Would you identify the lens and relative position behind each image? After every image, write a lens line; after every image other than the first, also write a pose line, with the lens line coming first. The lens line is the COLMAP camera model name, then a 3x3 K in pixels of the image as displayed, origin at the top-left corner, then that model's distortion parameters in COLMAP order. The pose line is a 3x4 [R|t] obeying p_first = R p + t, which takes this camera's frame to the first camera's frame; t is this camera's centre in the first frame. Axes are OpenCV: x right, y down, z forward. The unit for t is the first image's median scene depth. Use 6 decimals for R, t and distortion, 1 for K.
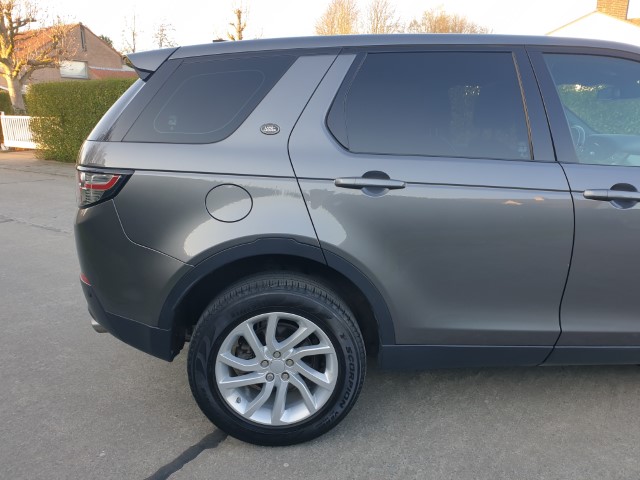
lens RADIAL K [[491.2, 0, 319.8], [0, 491.2, 231.1], [0, 0, 1]] dist [0.008475, 0.004732]
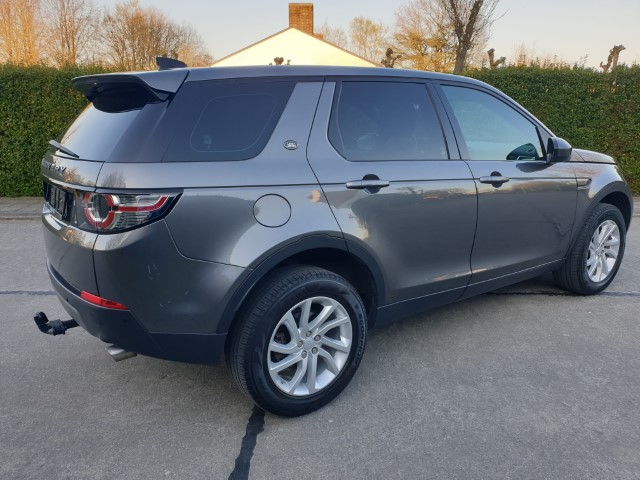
lens RADIAL K [[501.0, 0, 301.1], [0, 501.0, 241.2], [0, 0, 1]] dist [0.045258, -0.000299]
pose [[0.849291, -0.134113, 0.510607, -0.714361], [0.128396, 0.990626, 0.046630, -0.030858], [-0.512074, 0.025957, 0.858549, -0.040343]]
